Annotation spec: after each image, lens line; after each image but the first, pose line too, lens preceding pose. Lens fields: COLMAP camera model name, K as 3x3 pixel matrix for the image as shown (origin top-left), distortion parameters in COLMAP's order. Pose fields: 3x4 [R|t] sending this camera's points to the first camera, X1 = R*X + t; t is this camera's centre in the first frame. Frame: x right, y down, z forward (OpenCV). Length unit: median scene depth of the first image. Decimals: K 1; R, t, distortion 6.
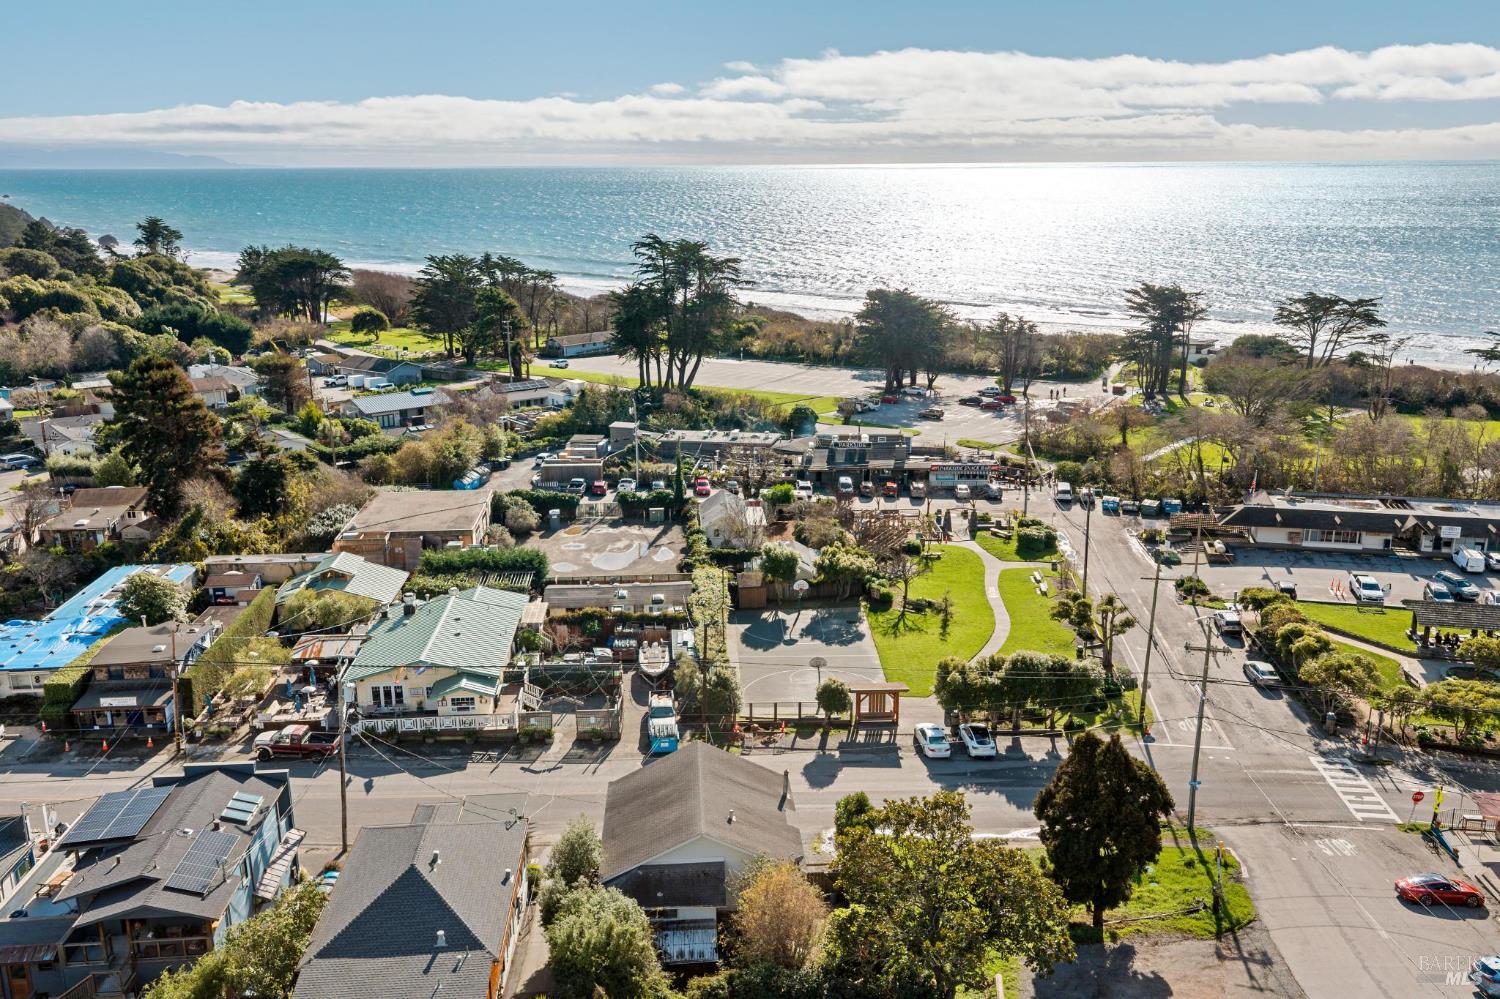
lens RADIAL K [[1234.4, 0, 753.8], [0, 1234.4, 499.2], [0, 0, 1]] dist [0.037044, -0.054400]
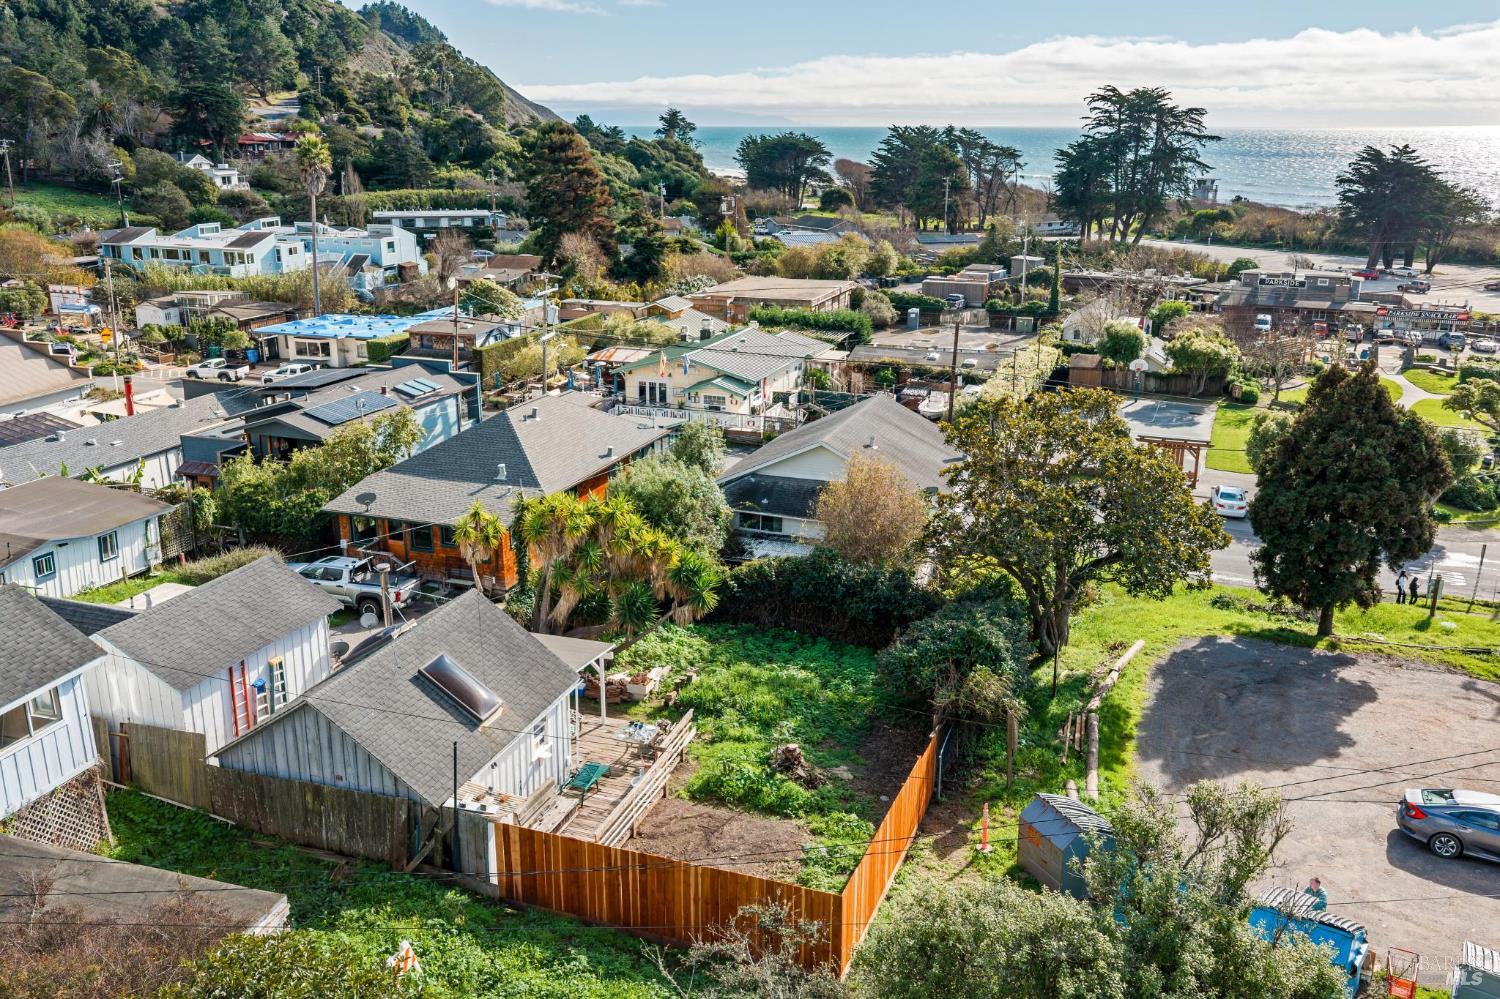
lens RADIAL K [[1234.4, 0, 752.9], [0, 1234.4, 460.1], [0, 0, 1]] dist [0.037044, -0.054400]
pose [[0.916574, 0.121533, -0.380949, 0.099999], [-0.117982, 0.992475, 0.032756, 0.107939], [0.382063, 0.014922, 0.924016, 0.079665]]
